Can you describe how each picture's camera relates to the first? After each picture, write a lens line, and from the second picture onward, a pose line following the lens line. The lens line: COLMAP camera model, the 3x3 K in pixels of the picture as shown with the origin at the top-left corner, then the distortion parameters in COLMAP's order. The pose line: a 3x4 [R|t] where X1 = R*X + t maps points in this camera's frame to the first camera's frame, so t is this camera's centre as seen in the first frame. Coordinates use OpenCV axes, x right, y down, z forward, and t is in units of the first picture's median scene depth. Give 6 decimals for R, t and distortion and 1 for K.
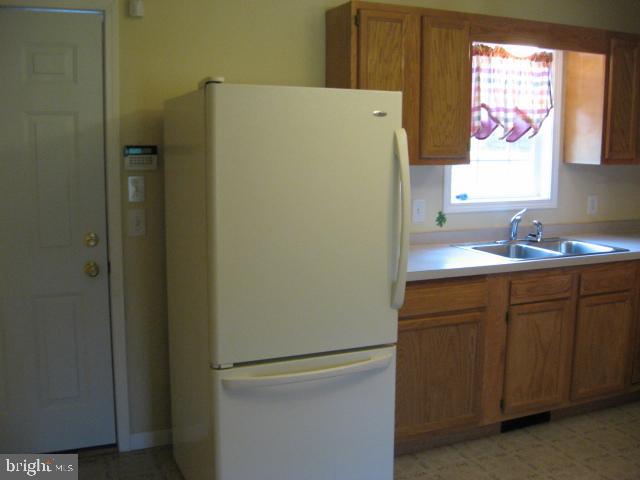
lens RADIAL K [[660.6, 0, 320.6], [0, 660.6, 238.9], [0, 0, 1]] dist [-0.120536, 0.000000]
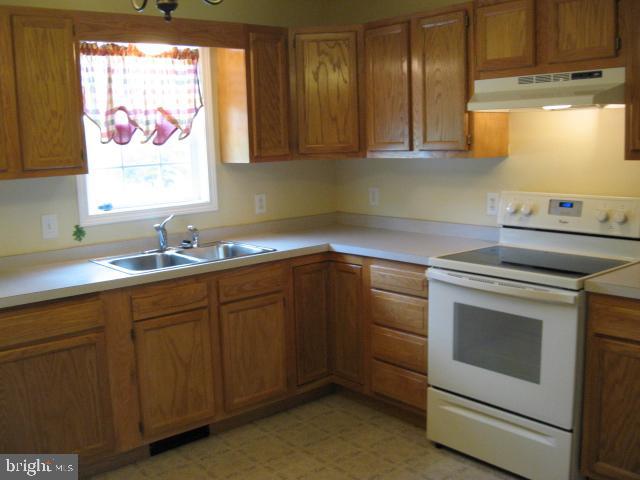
lens RADIAL K [[660.6, 0, 317.4], [0, 660.6, 237.4], [0, 0, 1]] dist [-0.120536, 0.000000]
pose [[0.956039, -0.078917, 0.282422, 0.260359], [0.079863, 0.996772, 0.008181, -0.004563], [-0.282156, 0.014734, 0.959255, 0.027158]]
